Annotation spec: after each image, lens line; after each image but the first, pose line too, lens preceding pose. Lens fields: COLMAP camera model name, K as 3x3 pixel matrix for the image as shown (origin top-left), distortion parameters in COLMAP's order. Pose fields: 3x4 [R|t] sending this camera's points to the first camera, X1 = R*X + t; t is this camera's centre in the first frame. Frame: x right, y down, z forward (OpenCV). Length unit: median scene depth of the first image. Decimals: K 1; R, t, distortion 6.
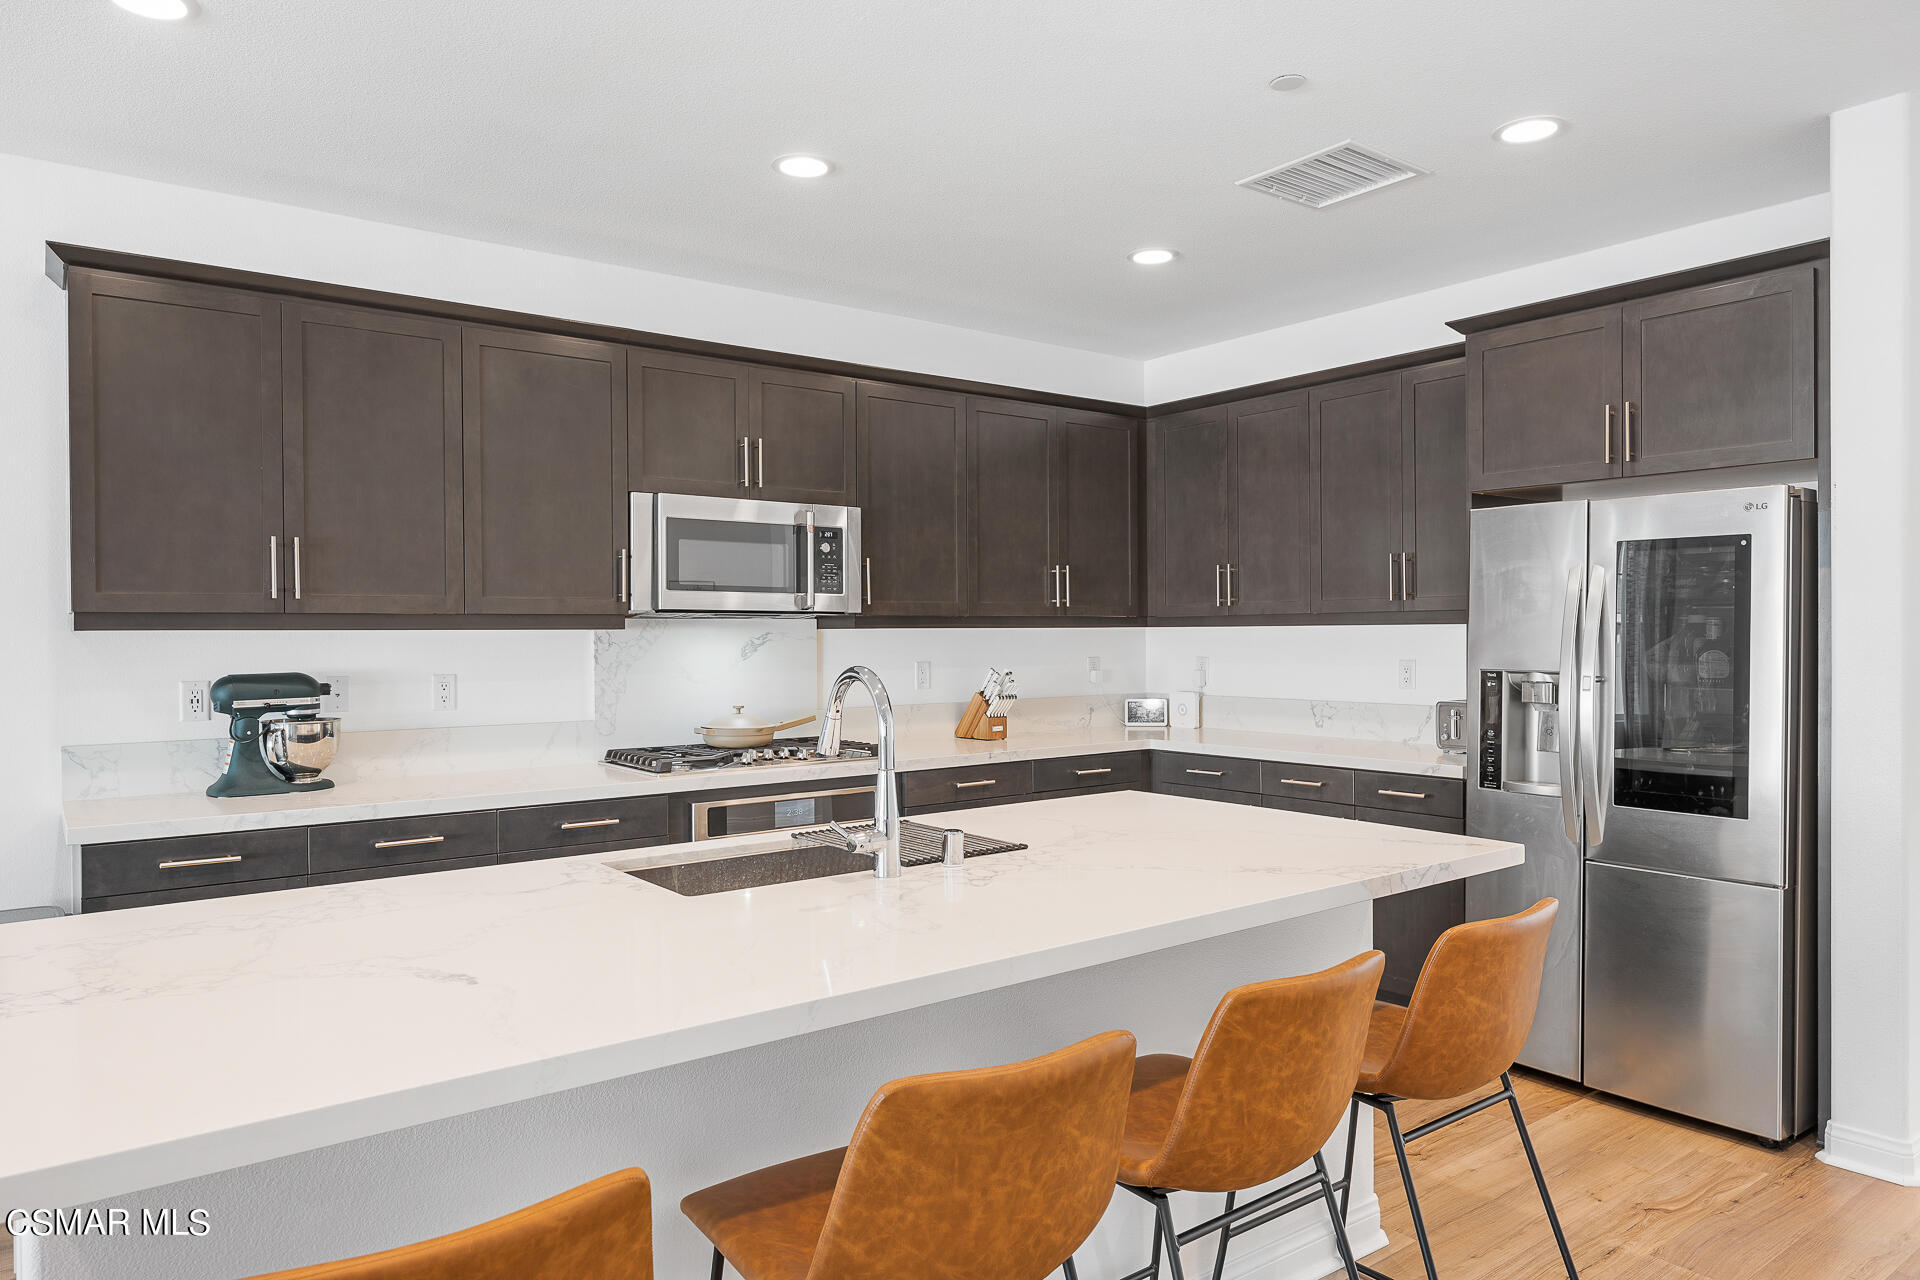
lens RADIAL K [[1277.5, 0, 960.0], [0, 1277.5, 640.0], [0, 0, 1]] dist [0.147115, 0.000082]
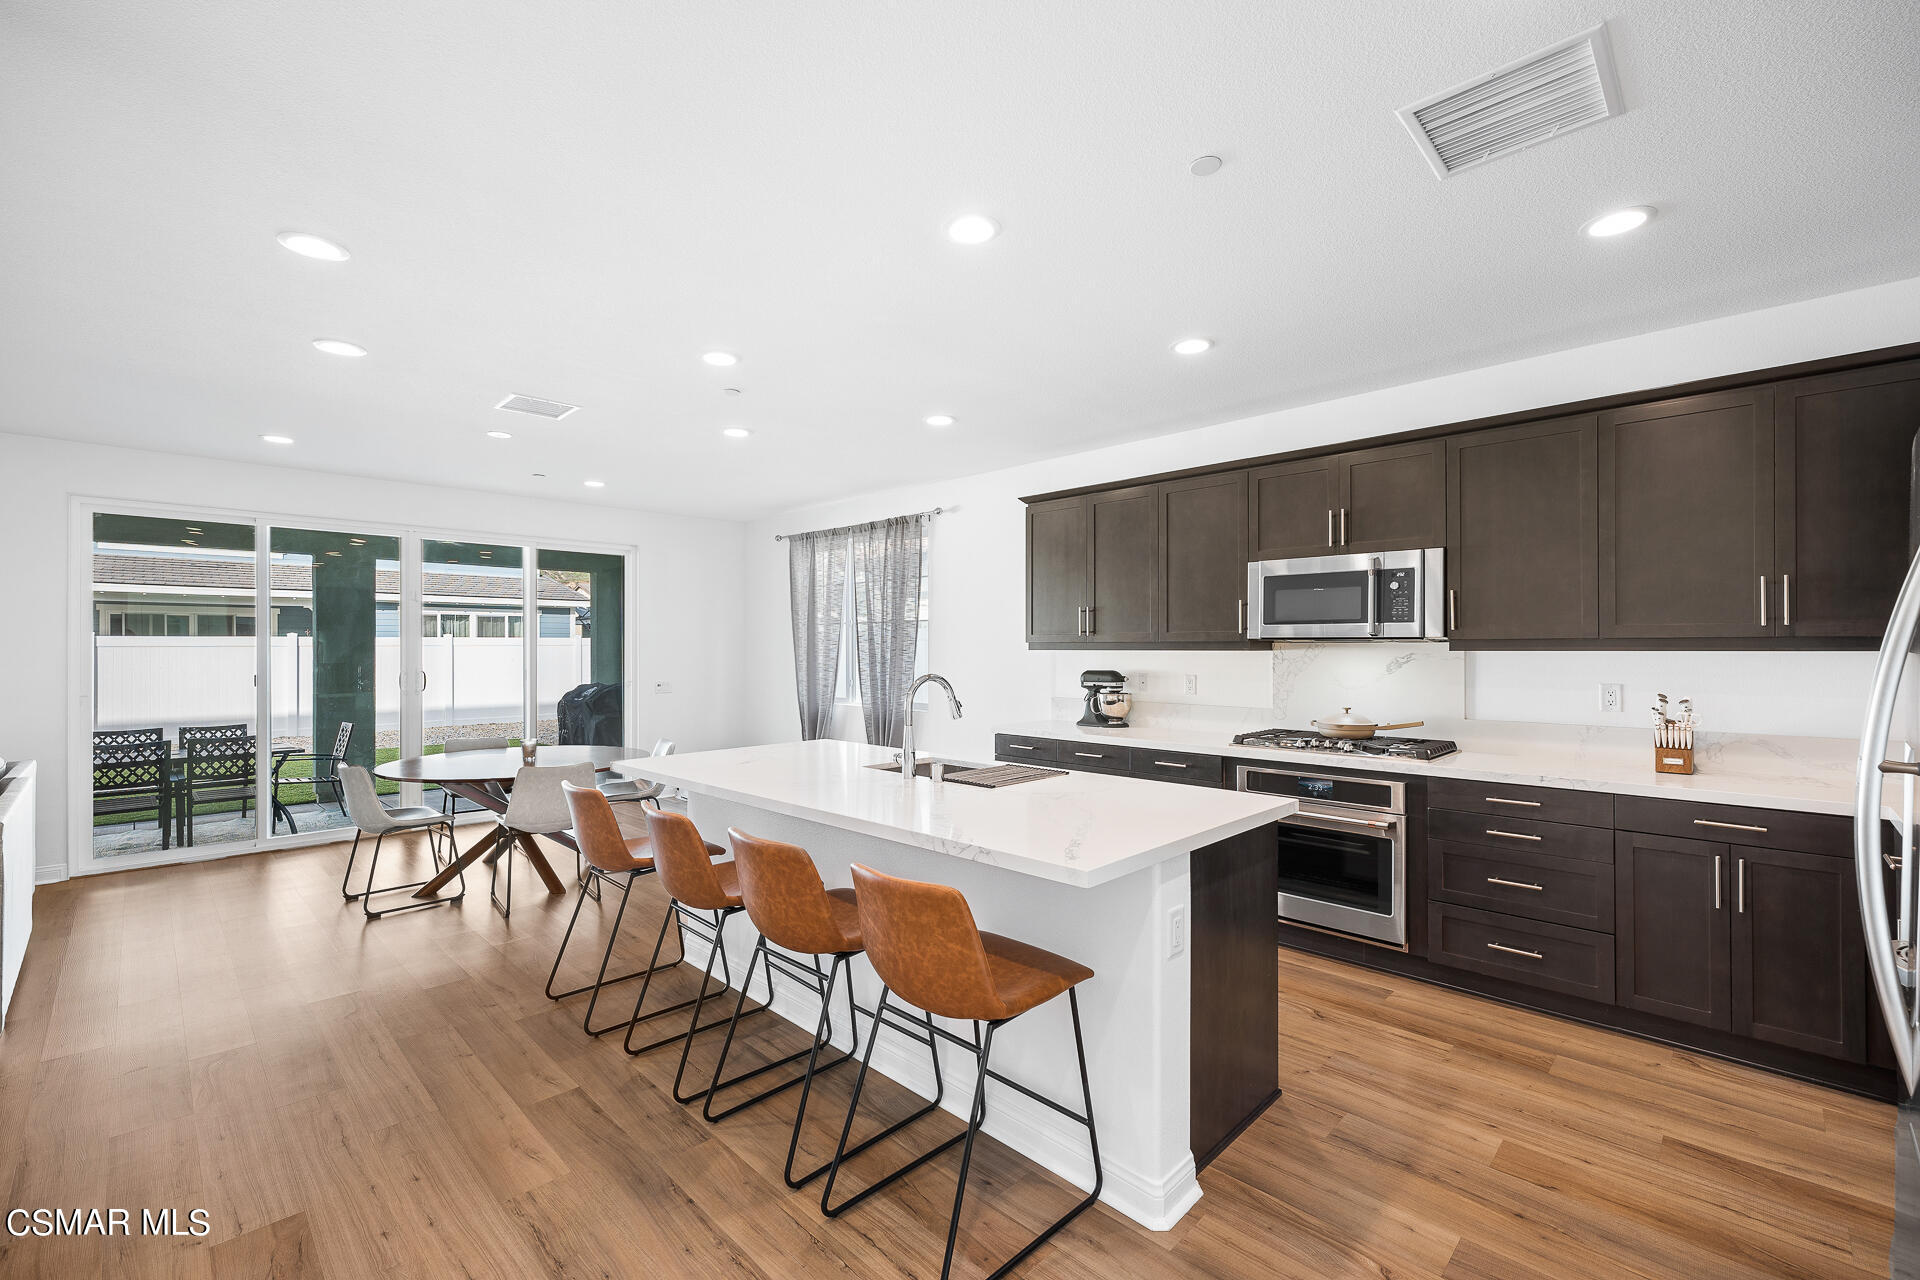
lens RADIAL K [[846.7, 0, 960.0], [0, 846.7, 640.0], [0, 0, 1]] dist [0.001452, 0.000130]
pose [[0.184648, -0.003937, -0.982797, 0.682964], [-0.011264, 0.999918, -0.006122, -0.010479], [0.982740, 0.012201, 0.184589, 0.475250]]
